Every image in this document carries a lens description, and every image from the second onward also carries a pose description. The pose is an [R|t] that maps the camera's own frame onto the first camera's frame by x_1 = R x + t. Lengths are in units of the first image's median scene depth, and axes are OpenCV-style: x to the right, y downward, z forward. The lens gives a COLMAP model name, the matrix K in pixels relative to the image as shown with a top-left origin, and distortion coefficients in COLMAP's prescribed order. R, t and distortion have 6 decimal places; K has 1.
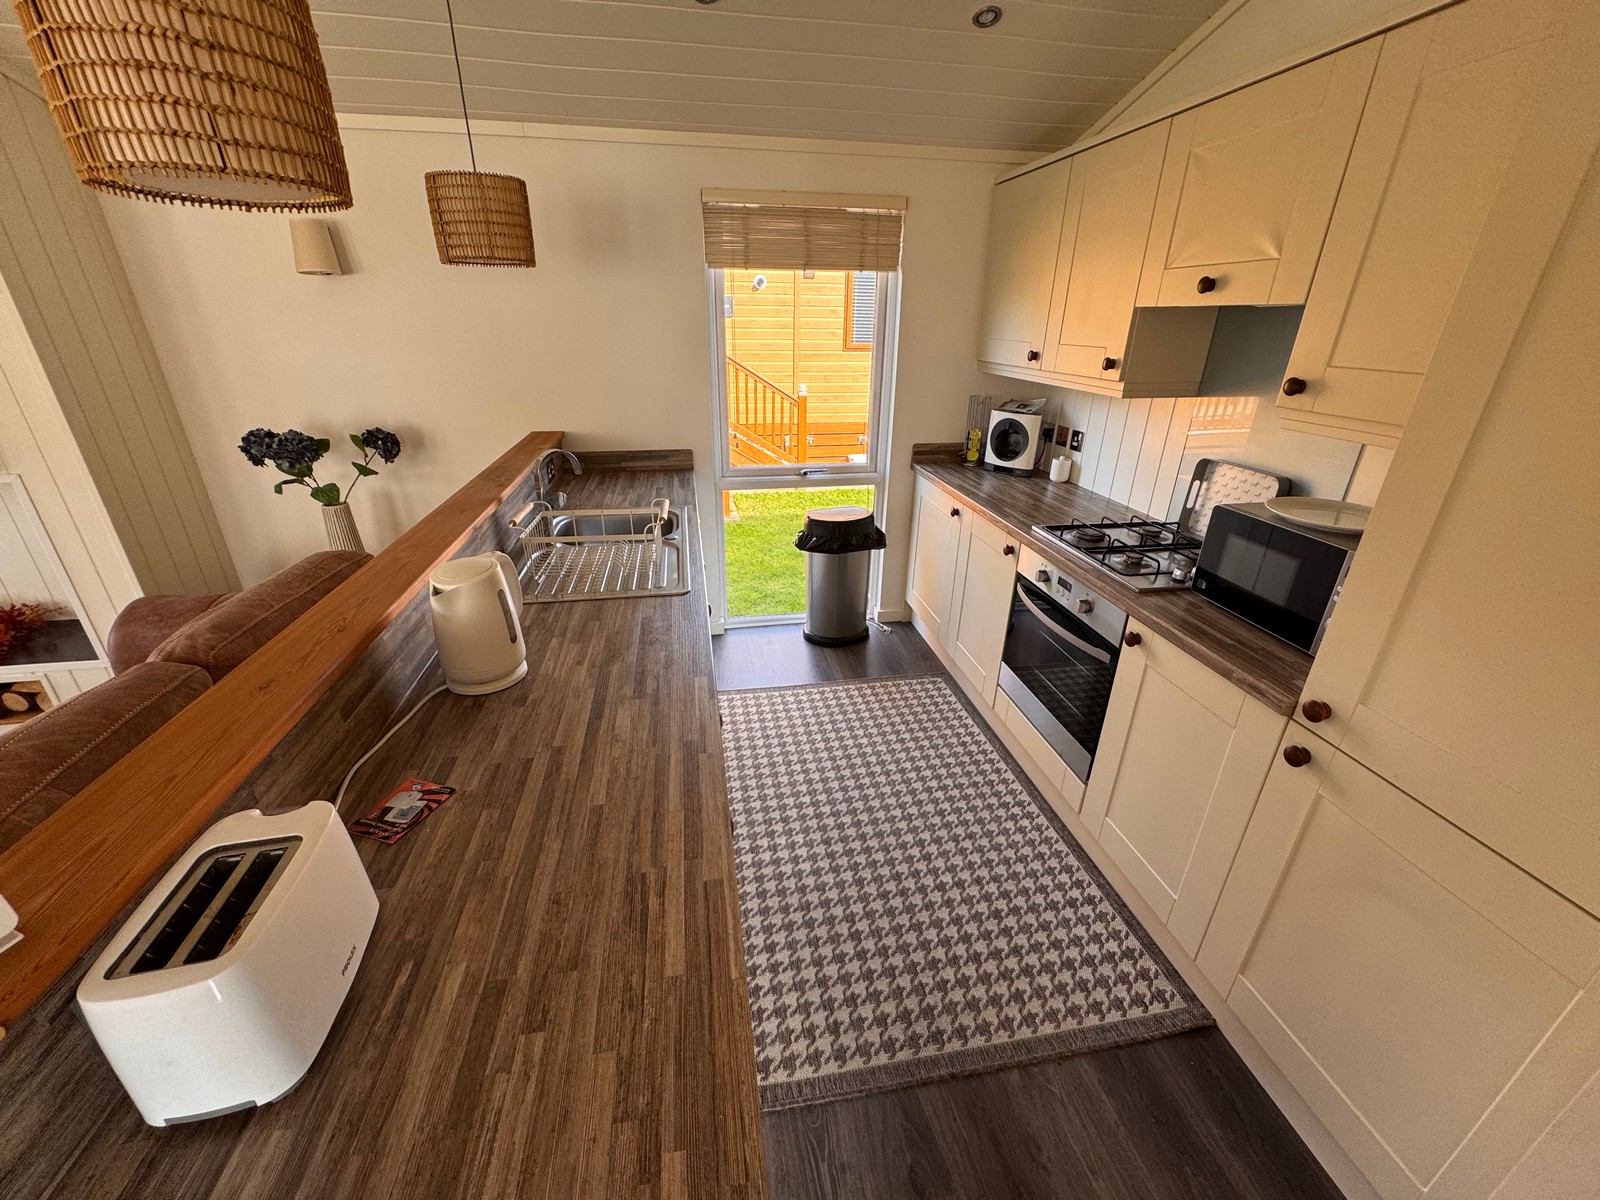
lens RADIAL K [[635.5, 0, 799.6], [0, 635.5, 599.1], [0, 0, 1]] dist [-0.000966, 0.000056]
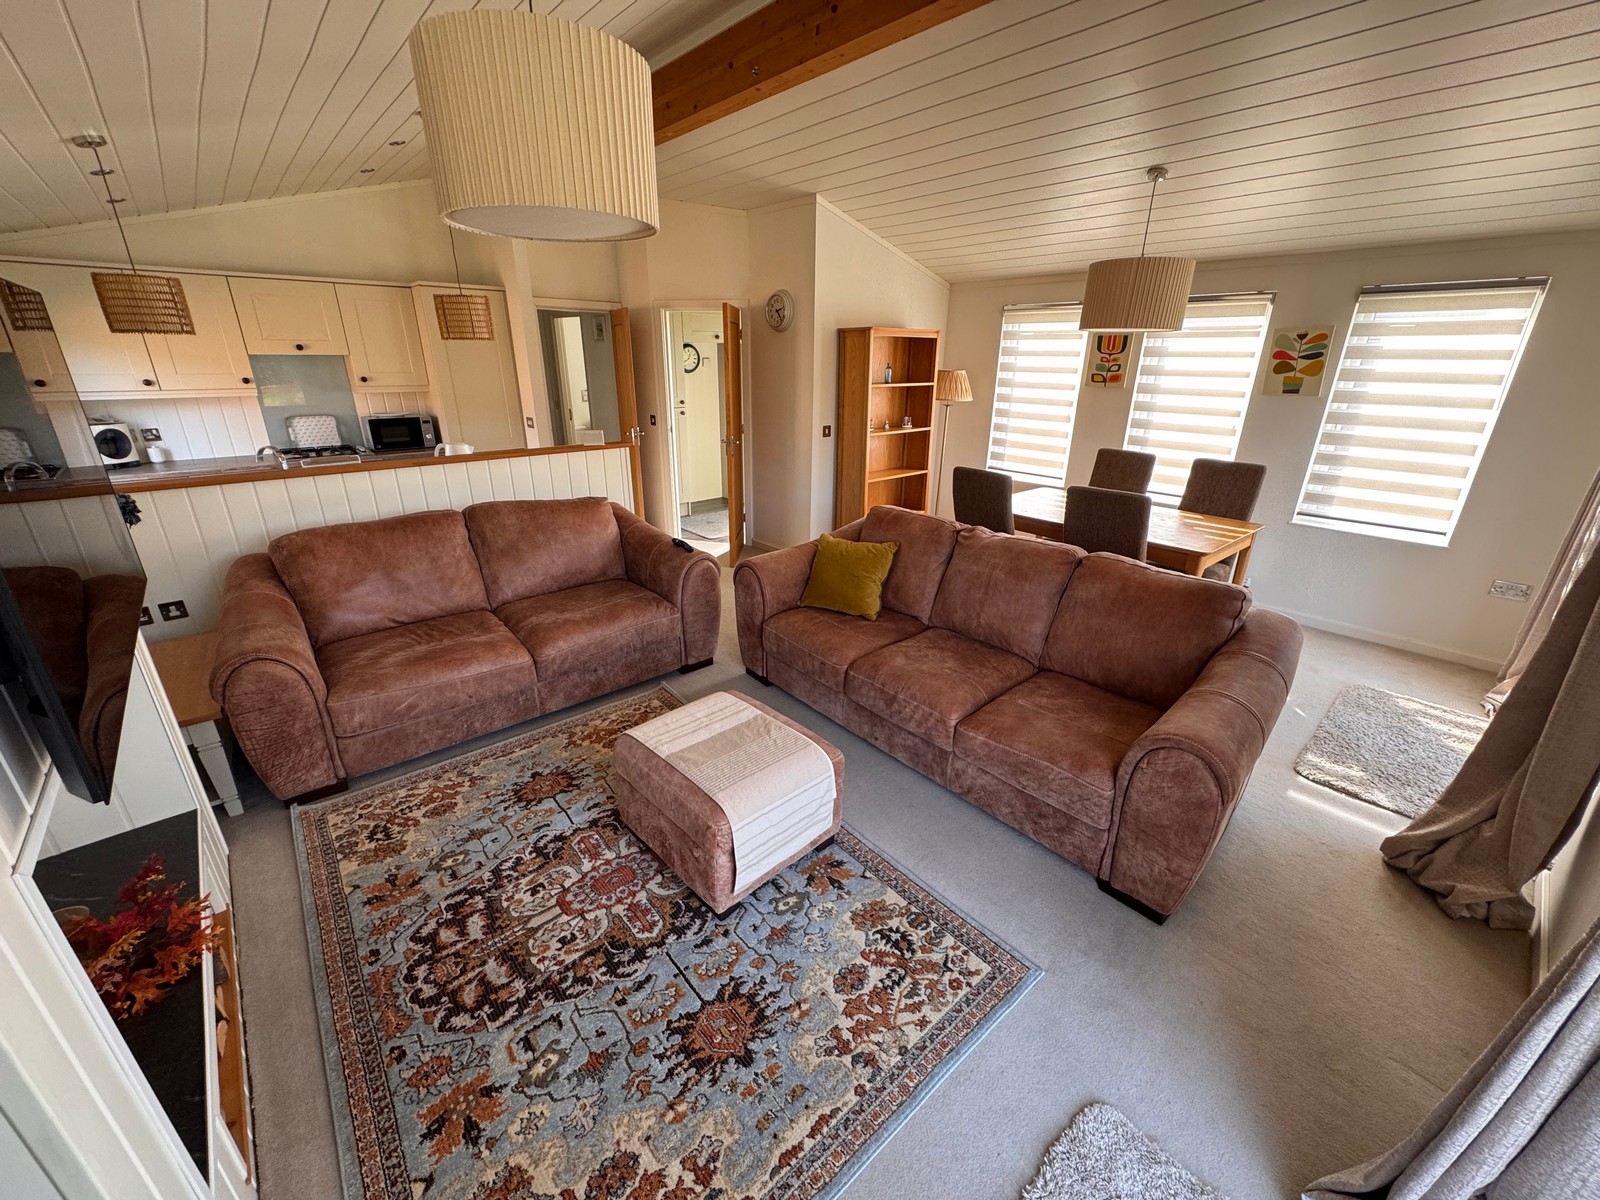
lens RADIAL K [[635.5, 0, 799.6], [0, 635.5, 599.1], [0, 0, 1]] dist [-0.000966, 0.000056]
pose [[-0.527745, -0.319020, 0.787218, -1.779317], [0.331047, 0.776253, 0.536507, -0.245414], [-0.782236, 0.543745, -0.304053, 0.445257]]
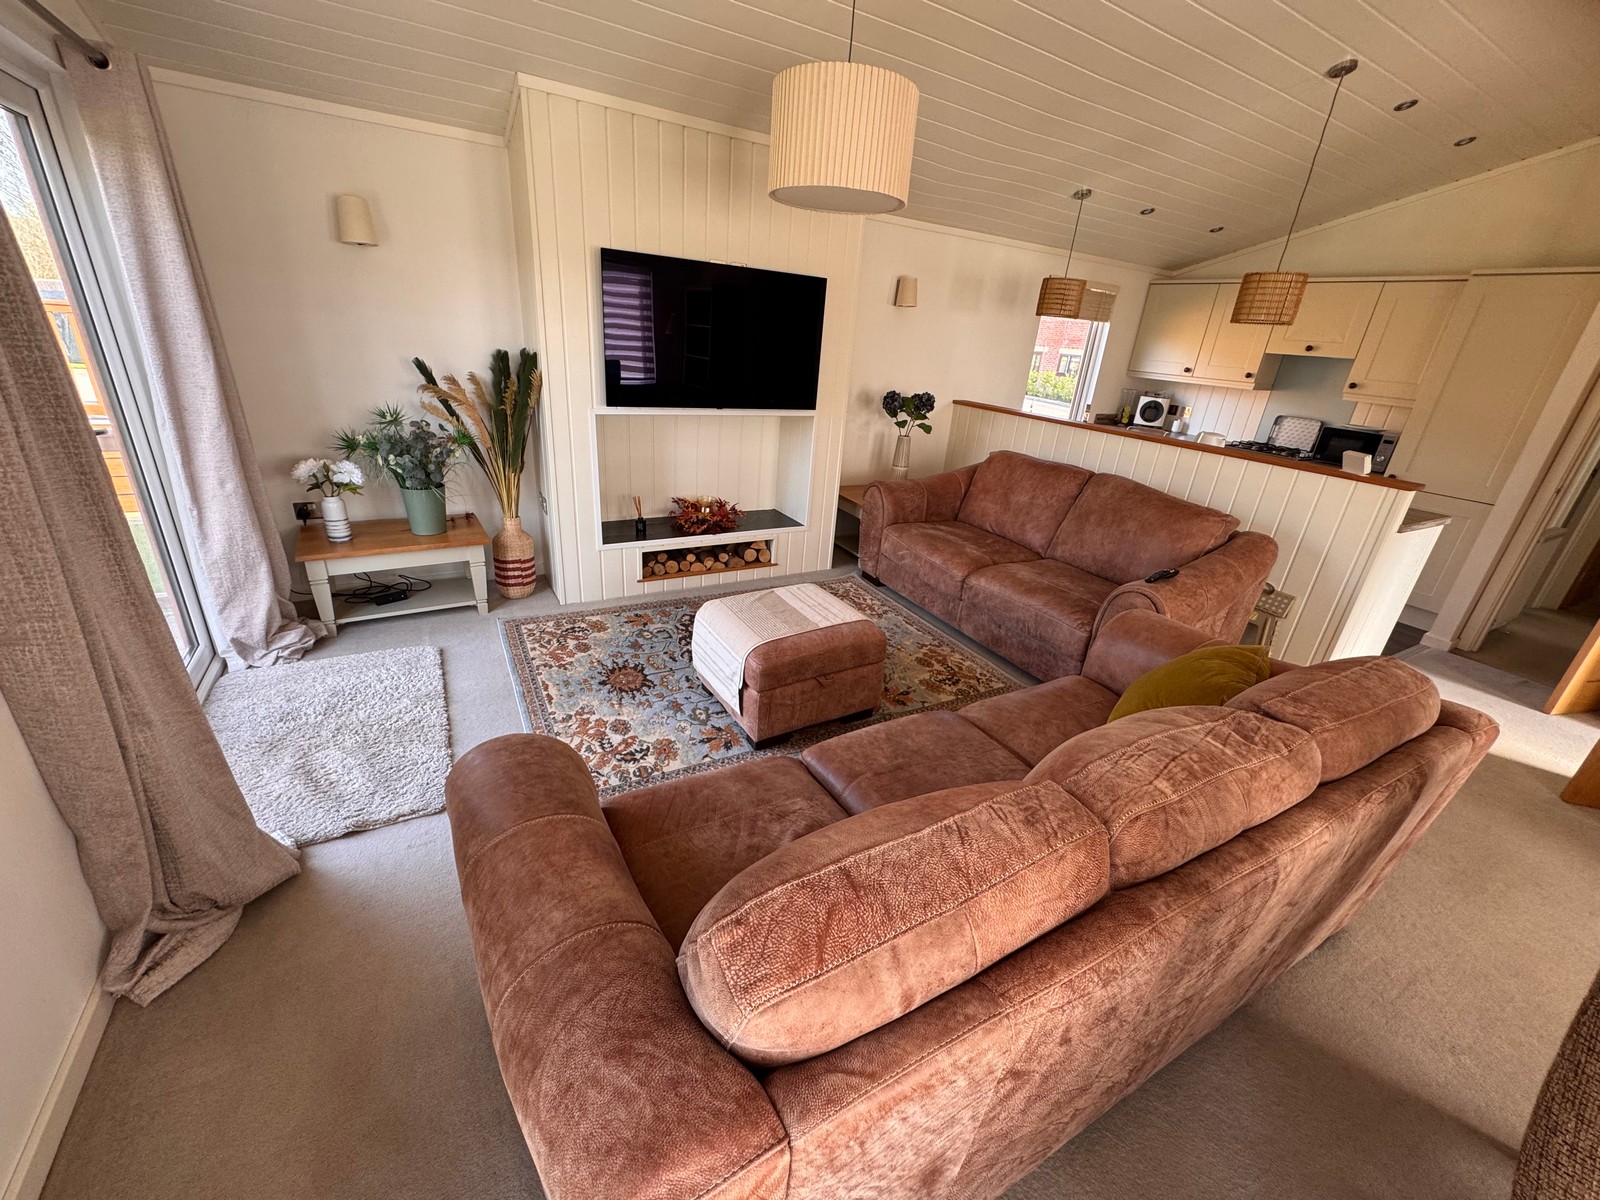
lens RADIAL K [[635.5, 0, 799.6], [0, 635.5, 599.1], [0, 0, 1]] dist [-0.000966, 0.000056]
pose [[0.937278, -0.074652, 0.340496, -1.482151], [0.075291, 0.997097, 0.011357, 0.237898], [-0.340355, 0.014992, 0.940177, -0.498684]]
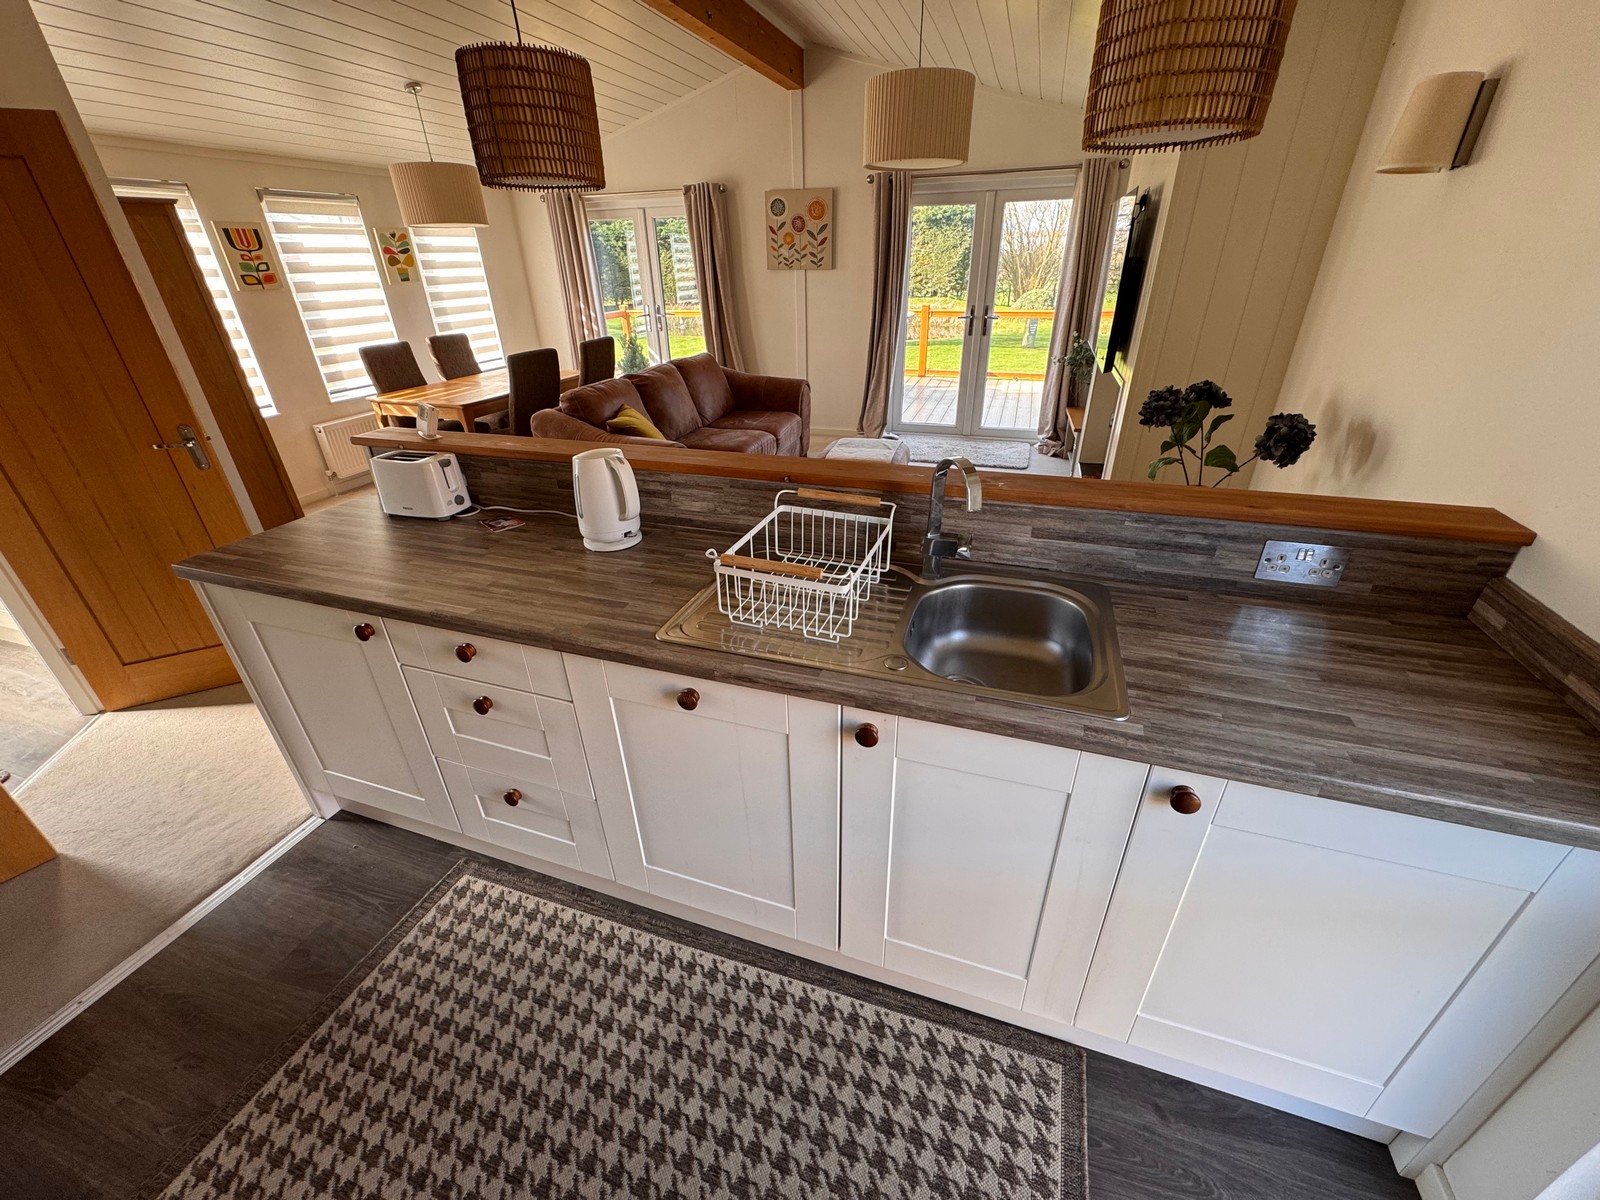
lens RADIAL K [[640.6, 0, 800.0], [0, 640.6, 600.0], [0, 0, 1]] dist [-0.002062, -0.000105]
pose [[-0.483567, 0.412069, -0.772245, 0.186319], [-0.350548, 0.717243, 0.602228, -0.347425], [0.802047, 0.561926, -0.202386, 0.749148]]
